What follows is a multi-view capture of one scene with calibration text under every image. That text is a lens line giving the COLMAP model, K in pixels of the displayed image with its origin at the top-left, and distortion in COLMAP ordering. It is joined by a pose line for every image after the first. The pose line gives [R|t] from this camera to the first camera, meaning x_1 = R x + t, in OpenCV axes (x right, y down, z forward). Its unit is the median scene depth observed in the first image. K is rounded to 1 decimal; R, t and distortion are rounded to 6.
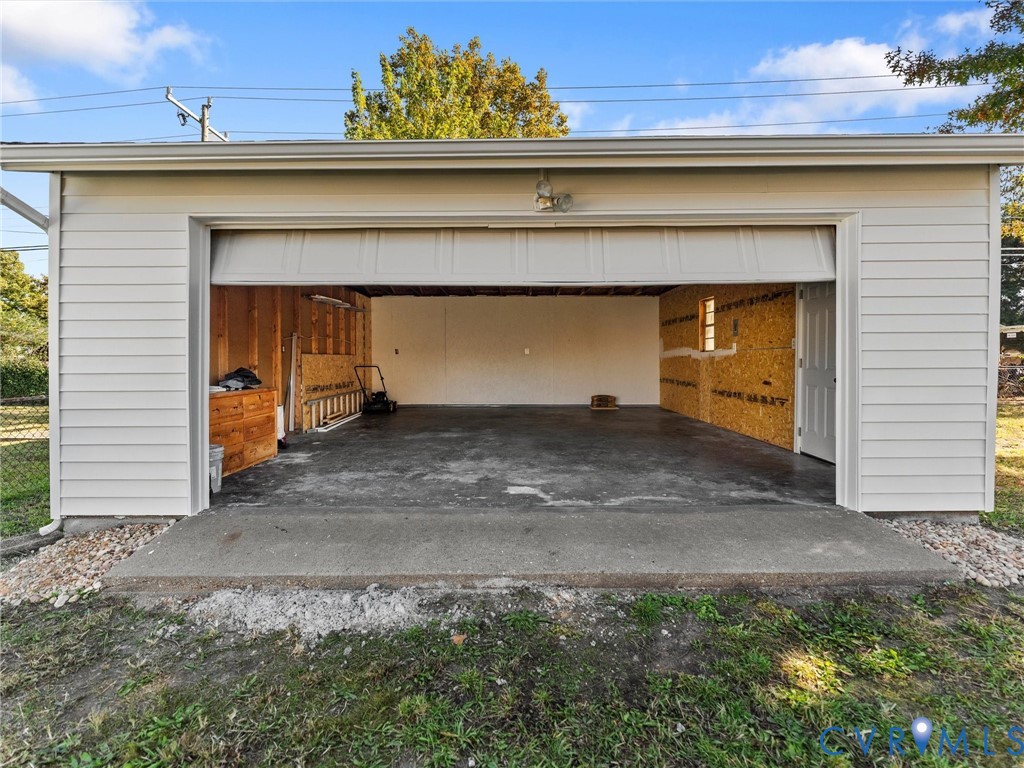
lens RADIAL K [[635.6, 0, 508.8], [0, 635.6, 403.8], [0, 0, 1]] dist [0.003826, -0.000760]
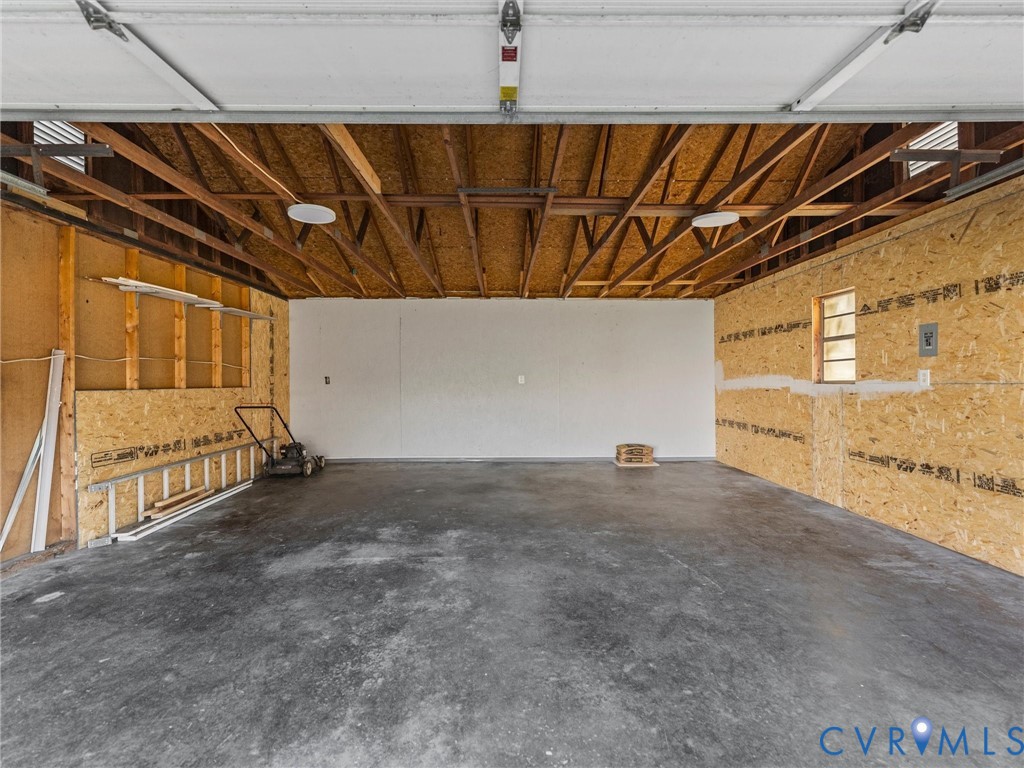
lens RADIAL K [[484.2, 0, 510.7], [0, 484.2, 377.2], [0, 0, 1]] dist [-0.000564, -0.001079]
pose [[0.999843, -0.000670, 0.017720, 0.009426], [0.001892, 0.997613, -0.069033, -0.055983], [-0.017632, 0.069055, 0.997457, 0.547871]]
